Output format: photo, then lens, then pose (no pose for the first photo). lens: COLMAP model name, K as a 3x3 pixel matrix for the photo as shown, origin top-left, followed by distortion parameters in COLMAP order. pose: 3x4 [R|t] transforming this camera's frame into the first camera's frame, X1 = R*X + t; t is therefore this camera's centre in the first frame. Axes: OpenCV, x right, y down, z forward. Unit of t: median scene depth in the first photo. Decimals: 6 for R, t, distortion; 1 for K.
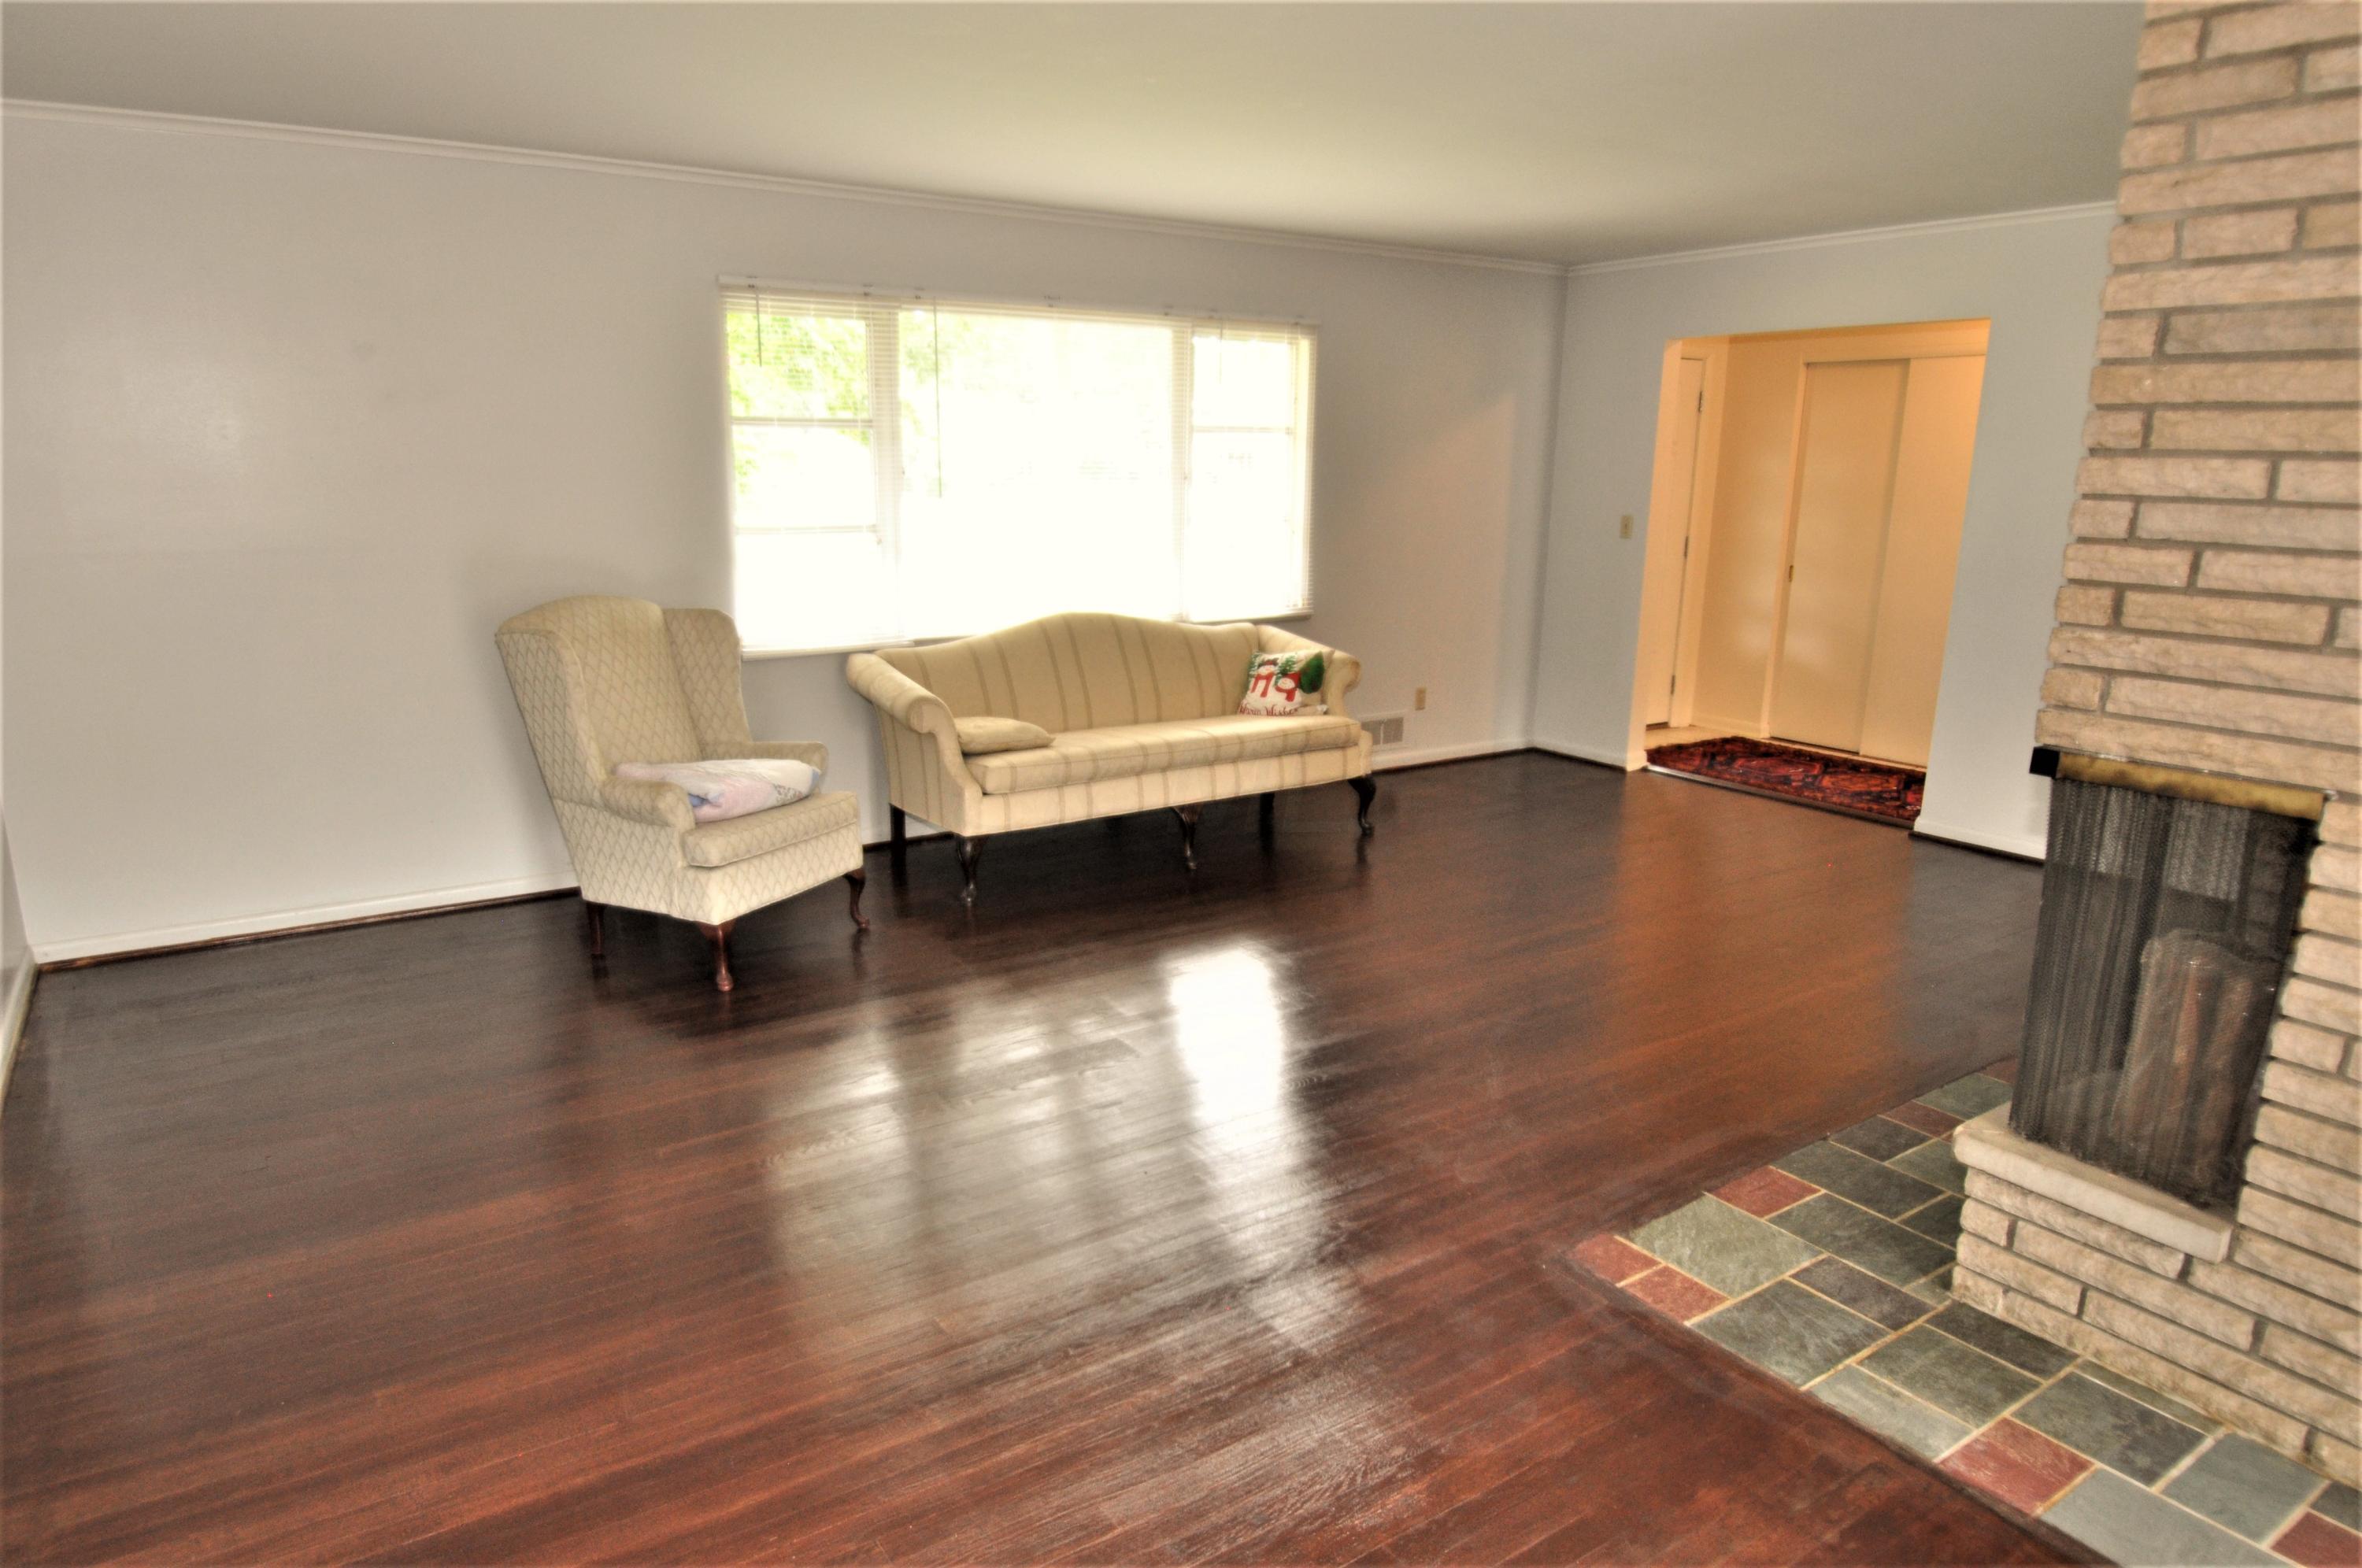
lens RADIAL K [[1458.7, 0, 1156.1], [0, 1458.7, 806.5], [0, 0, 1]] dist [-0.021479, -0.002876]
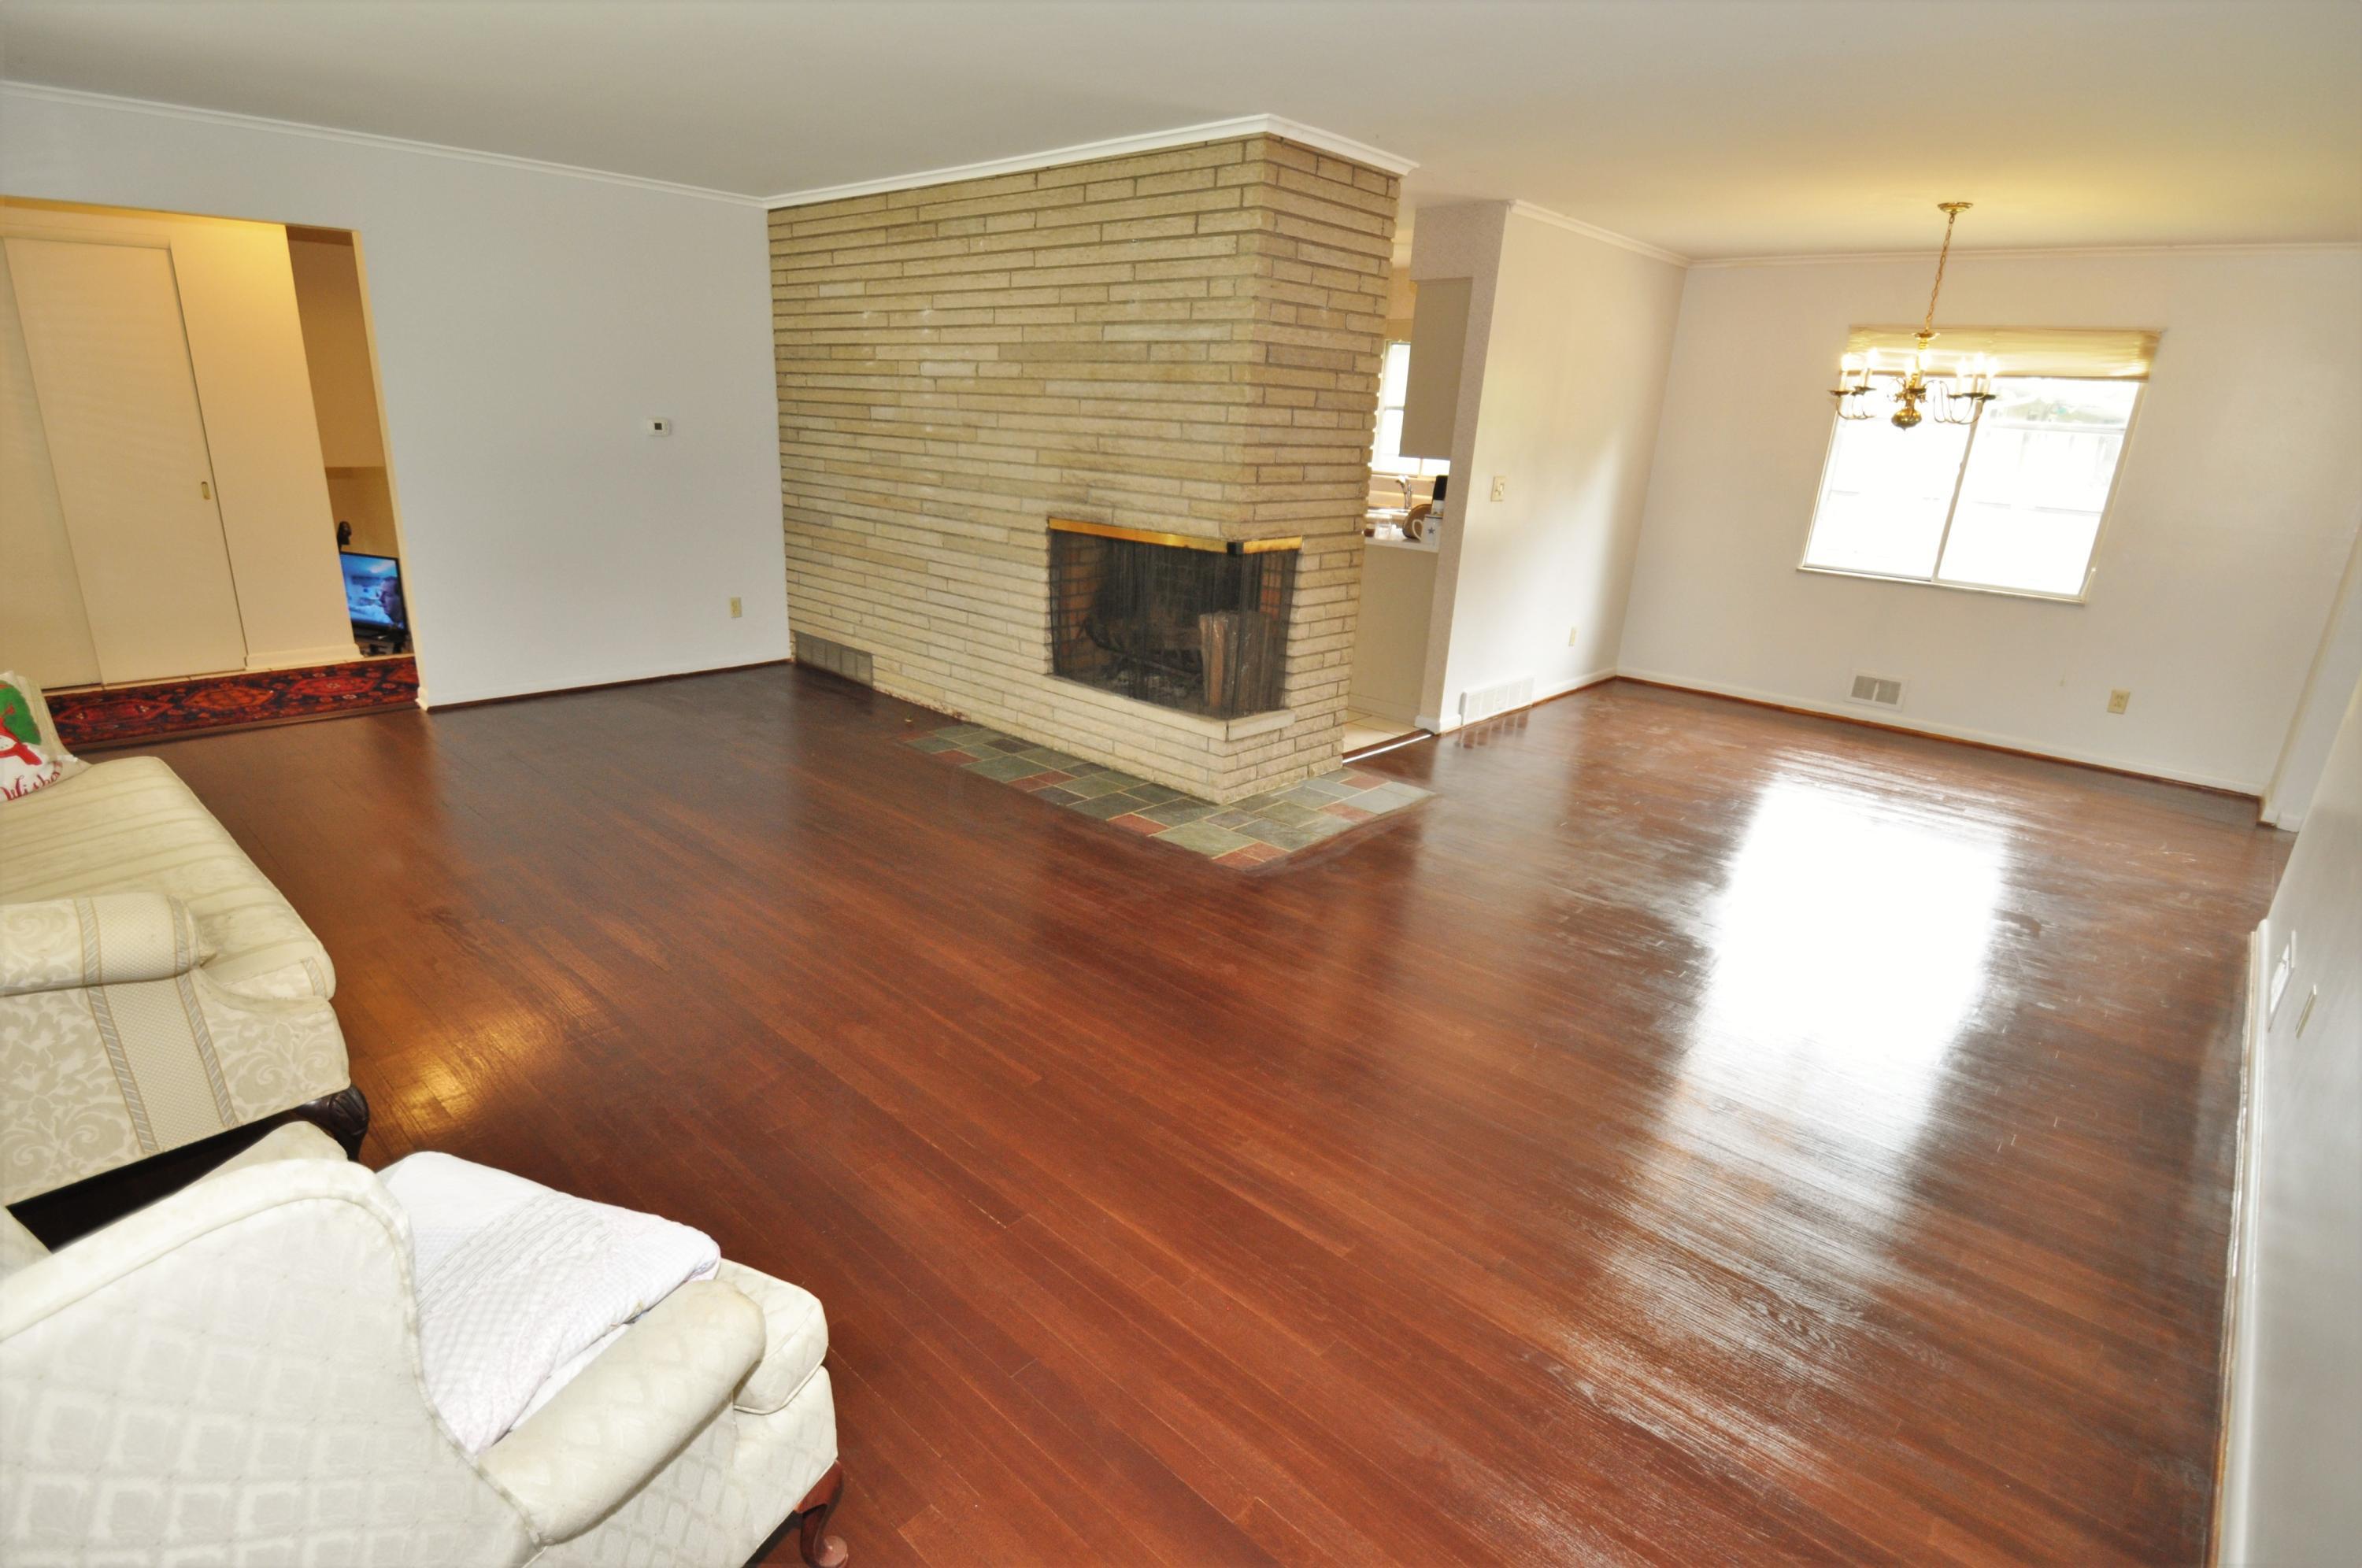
lens RADIAL K [[1152.5, 0, 1169.5], [0, 1152.5, 800.2], [0, 0, 1]] dist [-0.001872, -0.005197]
pose [[-0.225371, -0.334030, 0.915222, -1.194405], [0.183300, 0.908077, 0.376559, -0.393553], [-0.956875, 0.252625, -0.143427, 1.567769]]
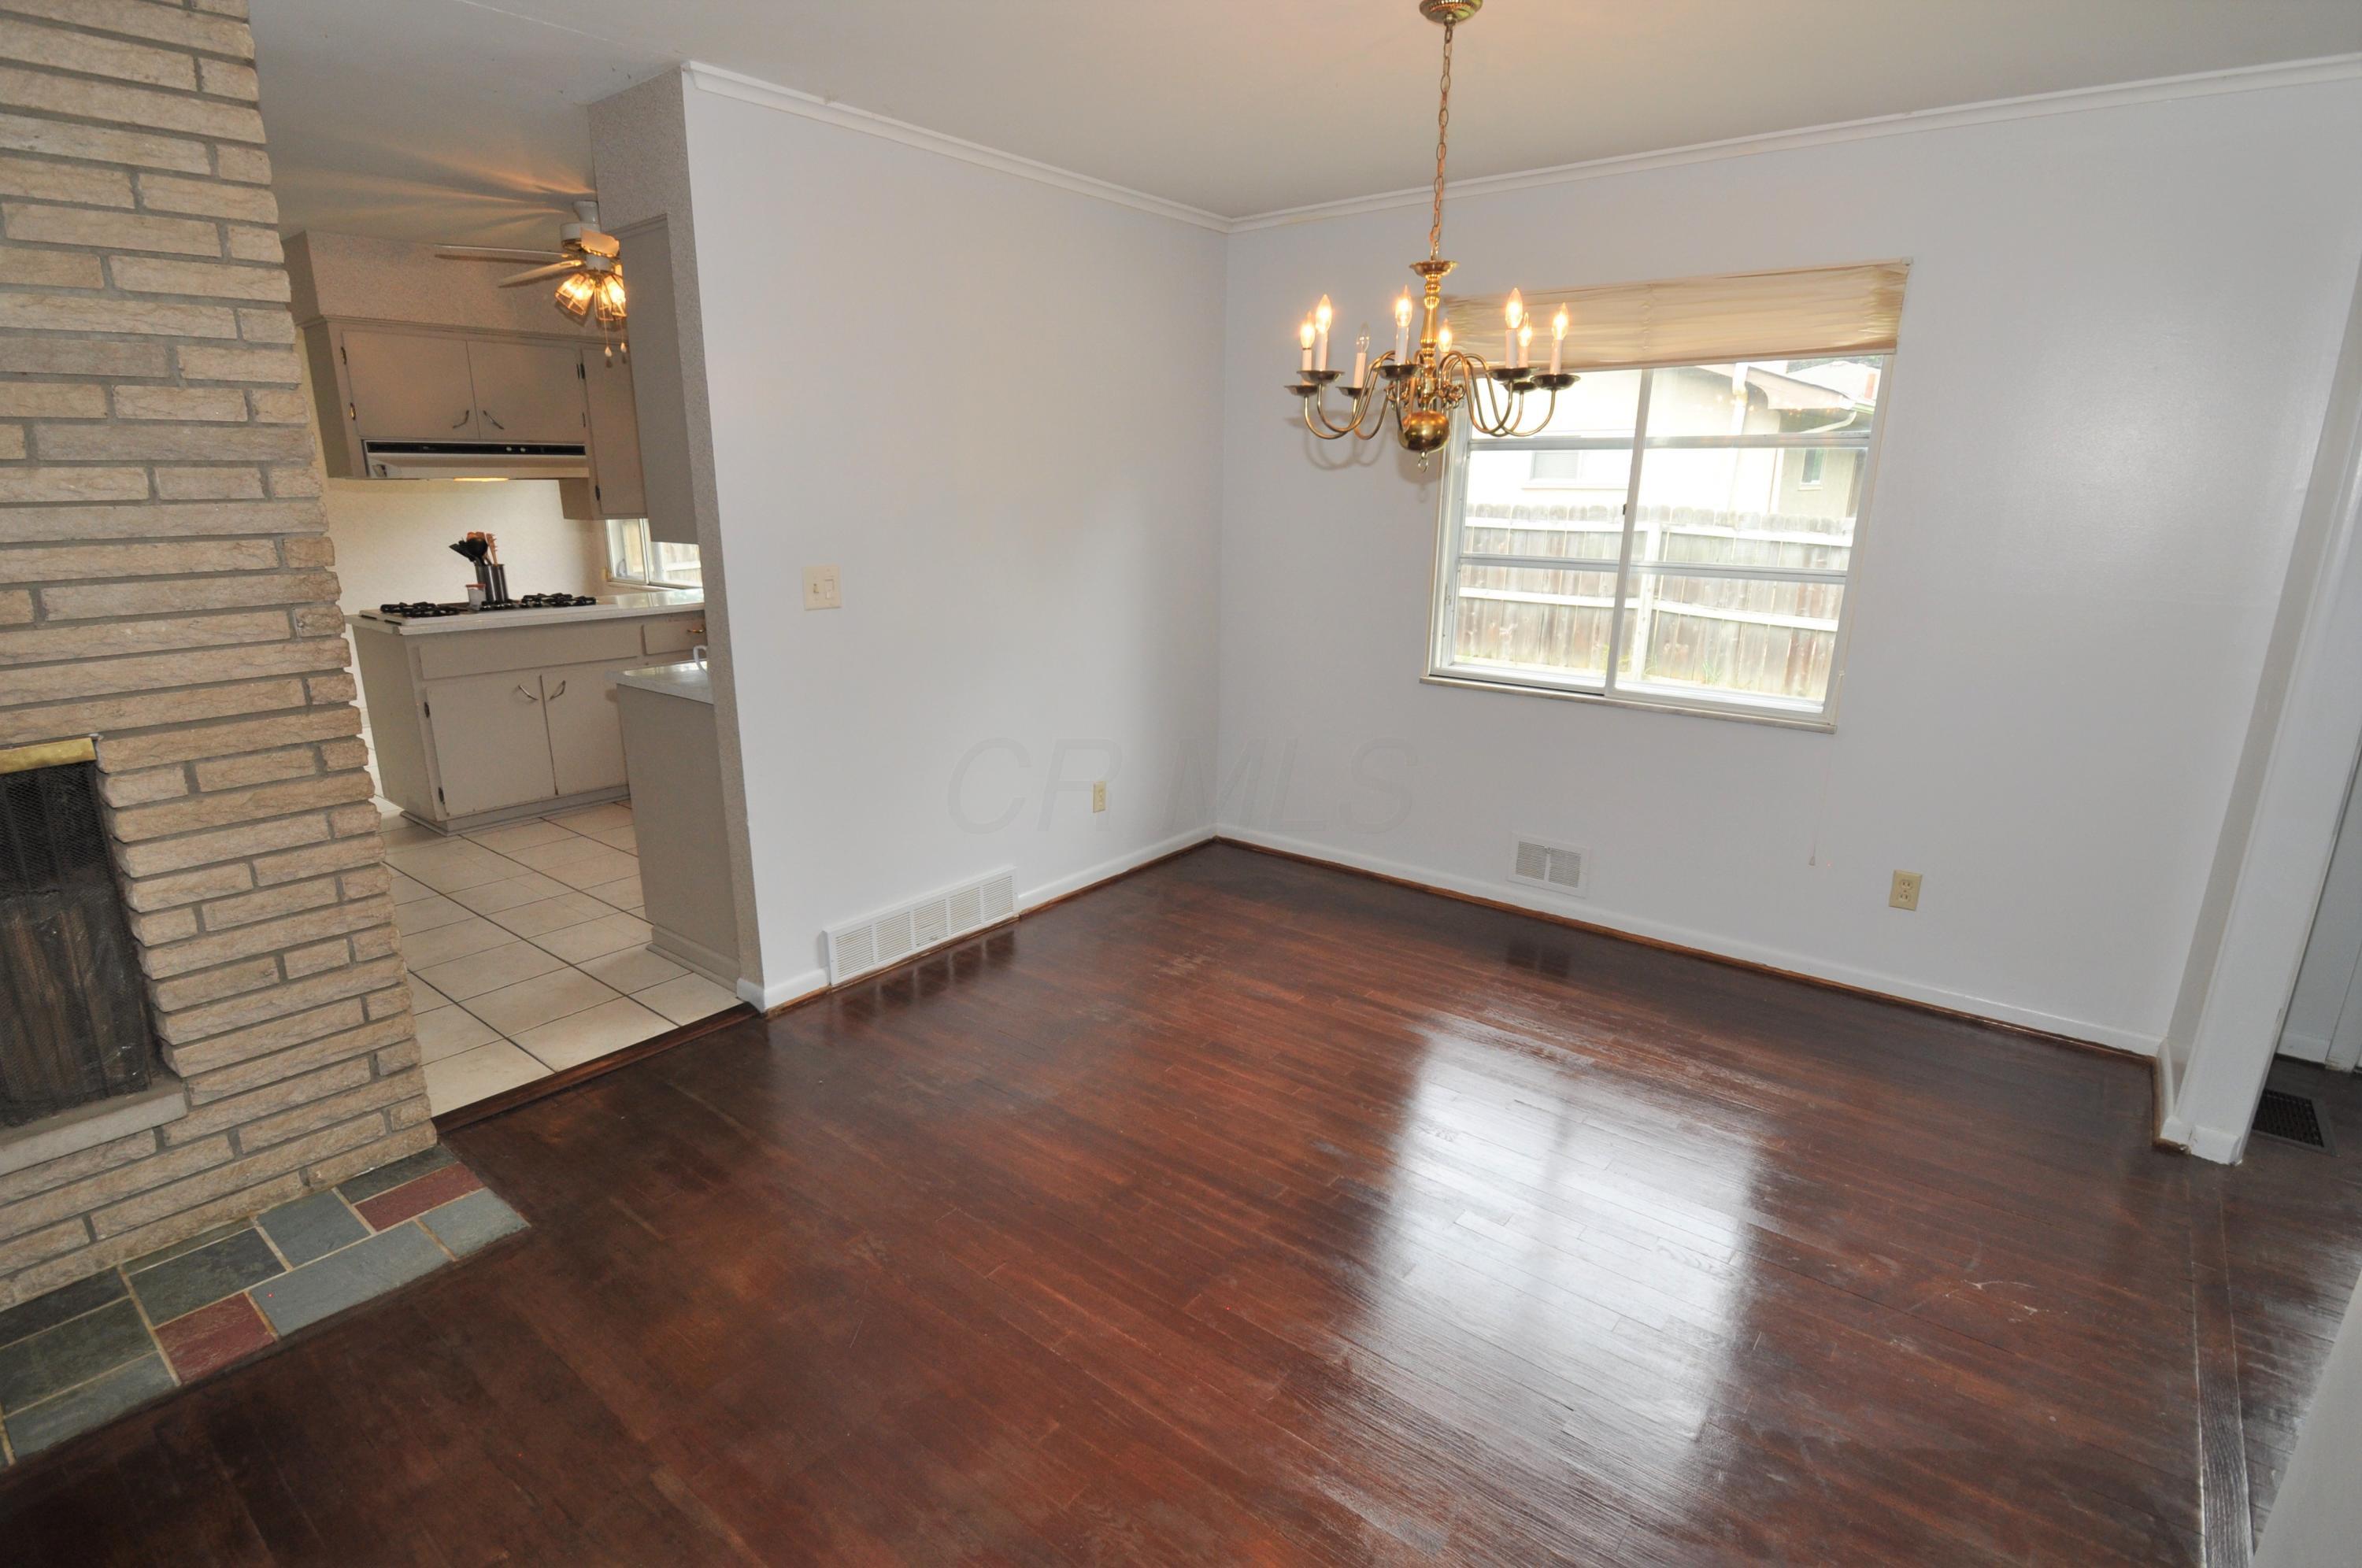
lens RADIAL K [[1152.5, 0, 1167.5], [0, 1152.5, 792.6], [0, 0, 1]] dist [-0.001872, -0.005197]
pose [[-0.289060, -0.264841, 0.919948, -0.355323], [0.220734, 0.916637, 0.333245, -0.084084], [-0.931515, 0.299391, -0.206504, 0.331061]]
